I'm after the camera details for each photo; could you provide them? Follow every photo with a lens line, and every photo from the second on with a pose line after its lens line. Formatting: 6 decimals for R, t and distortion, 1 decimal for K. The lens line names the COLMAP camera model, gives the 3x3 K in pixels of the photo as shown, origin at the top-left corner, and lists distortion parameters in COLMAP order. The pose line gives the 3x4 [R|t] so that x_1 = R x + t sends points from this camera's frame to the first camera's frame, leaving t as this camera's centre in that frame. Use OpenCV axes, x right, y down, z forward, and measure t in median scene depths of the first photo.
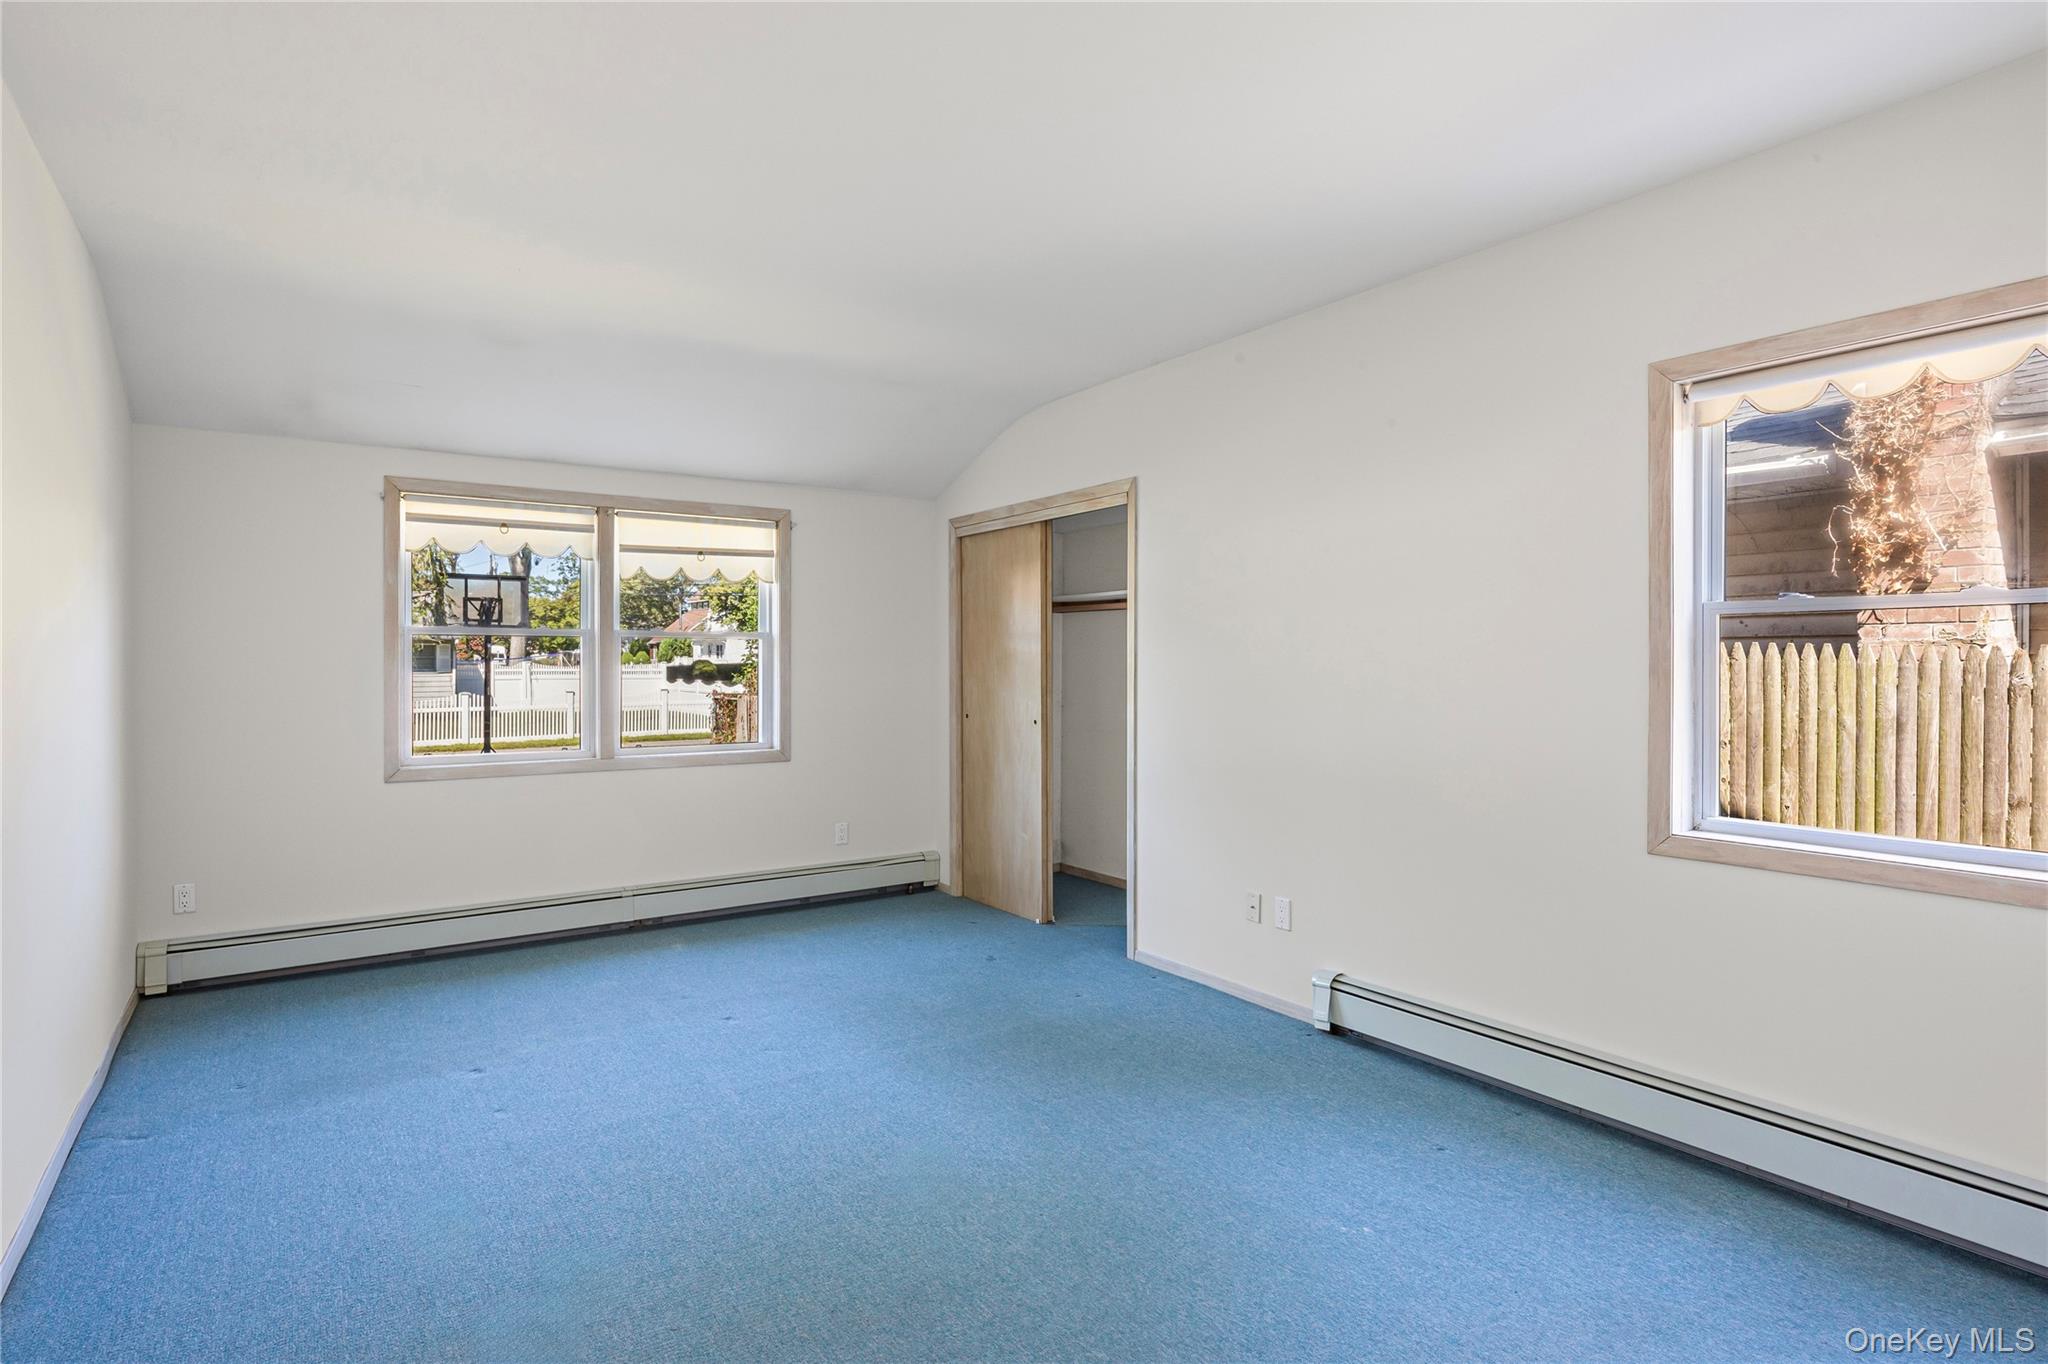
lens RADIAL K [[1053.5, 0, 1029.4], [0, 1053.5, 674.9], [0, 0, 1]] dist [-0.001658, 0.000565]
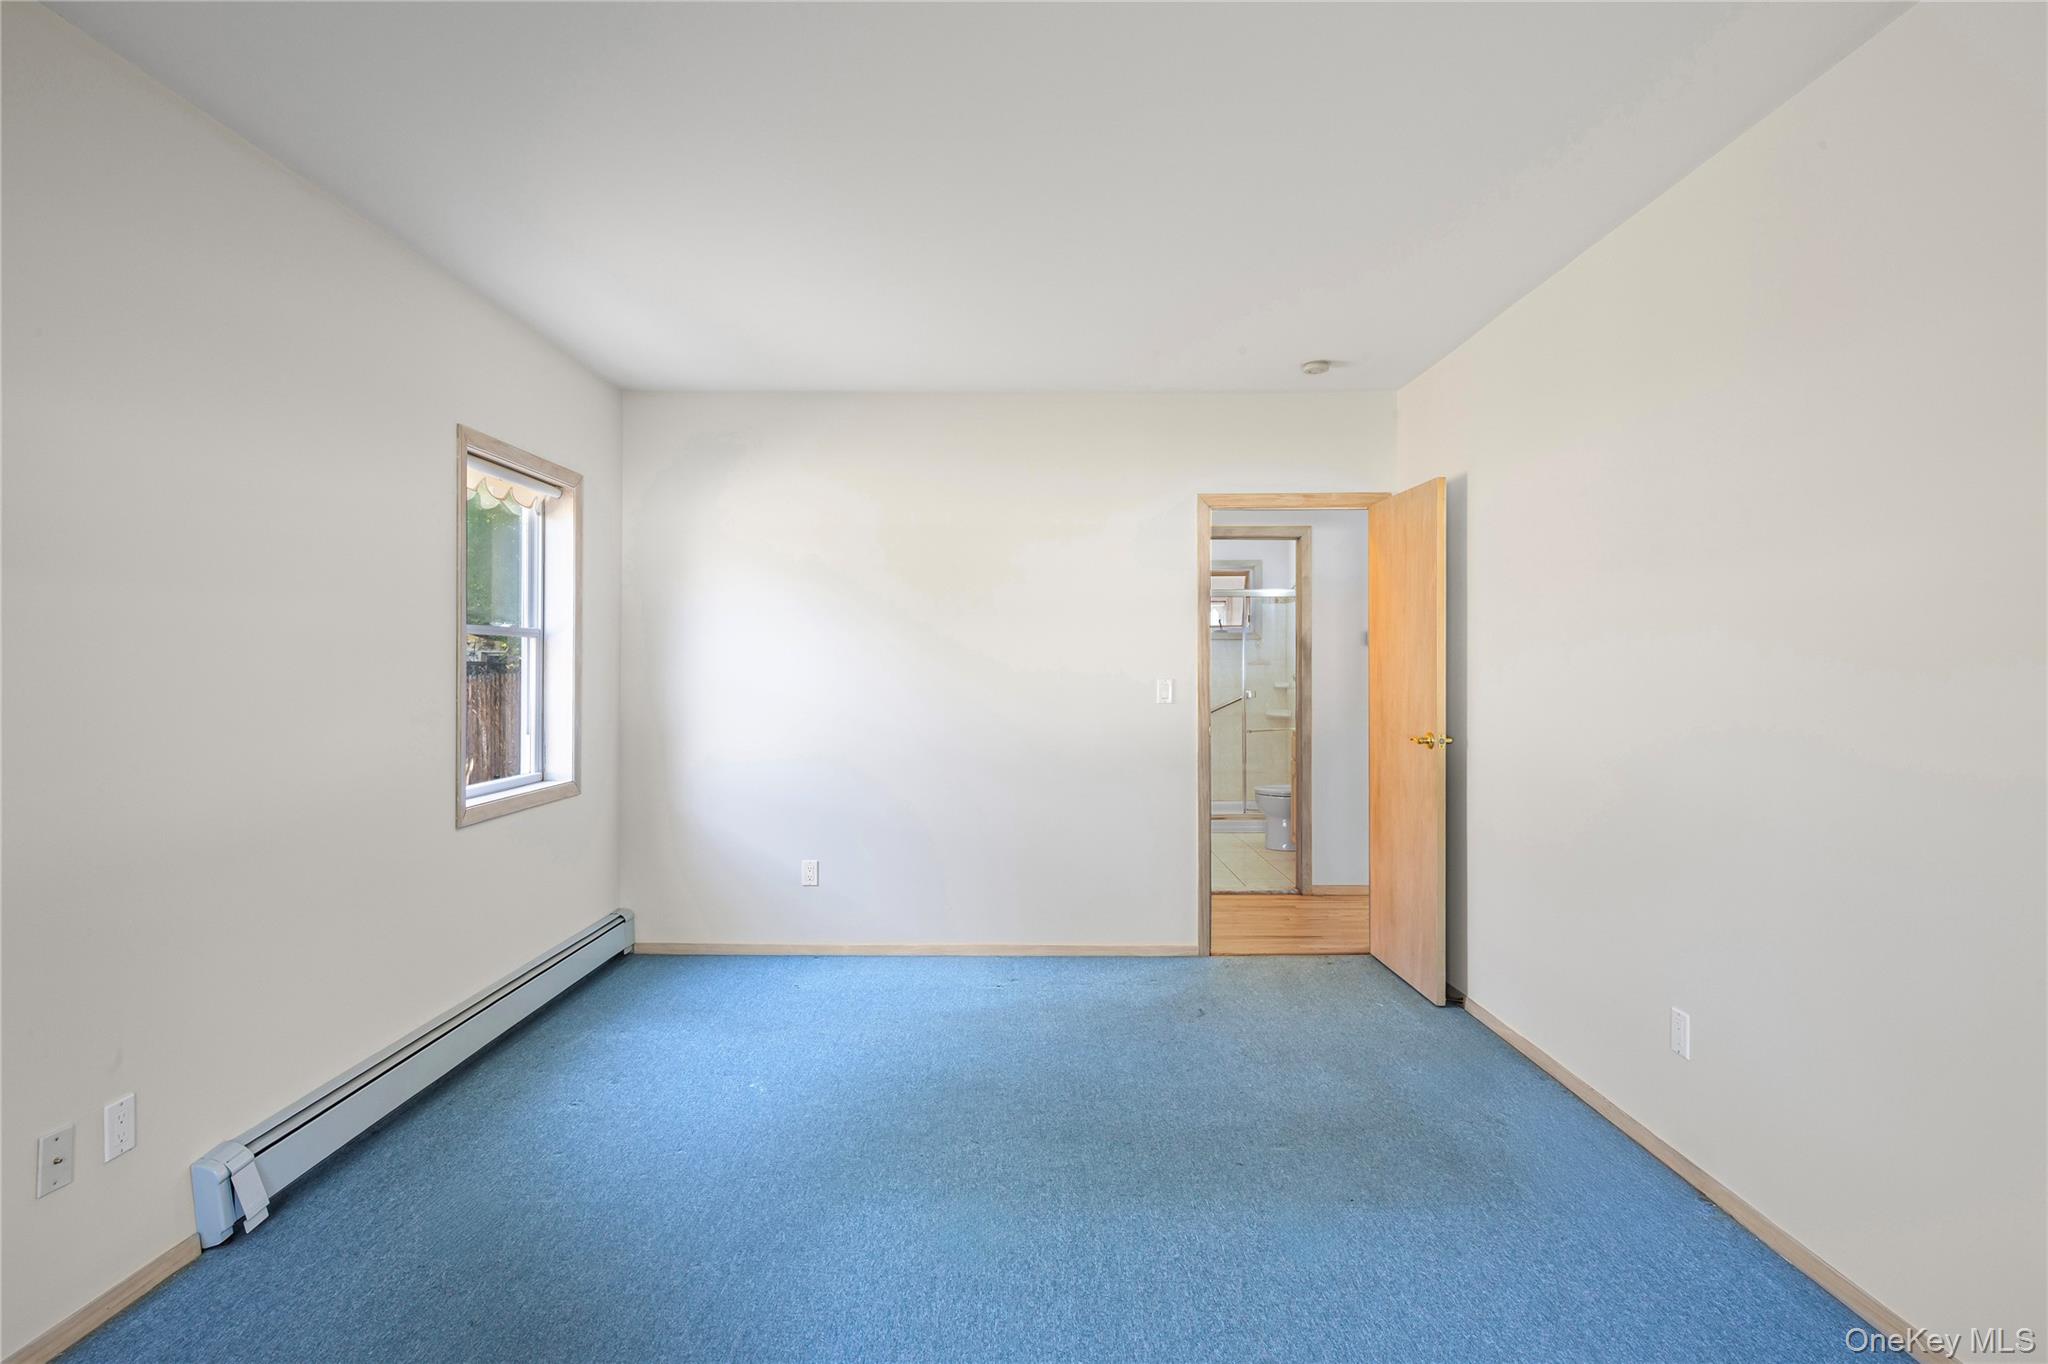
lens RADIAL K [[1053.5, 0, 1029.4], [0, 1053.5, 674.9], [0, 0, 1]] dist [-0.001658, 0.000565]
pose [[-0.823604, -0.002880, 0.567159, -0.635567], [0.006218, 0.999881, 0.014106, -0.018056], [-0.567132, 0.015144, -0.823488, 1.628944]]
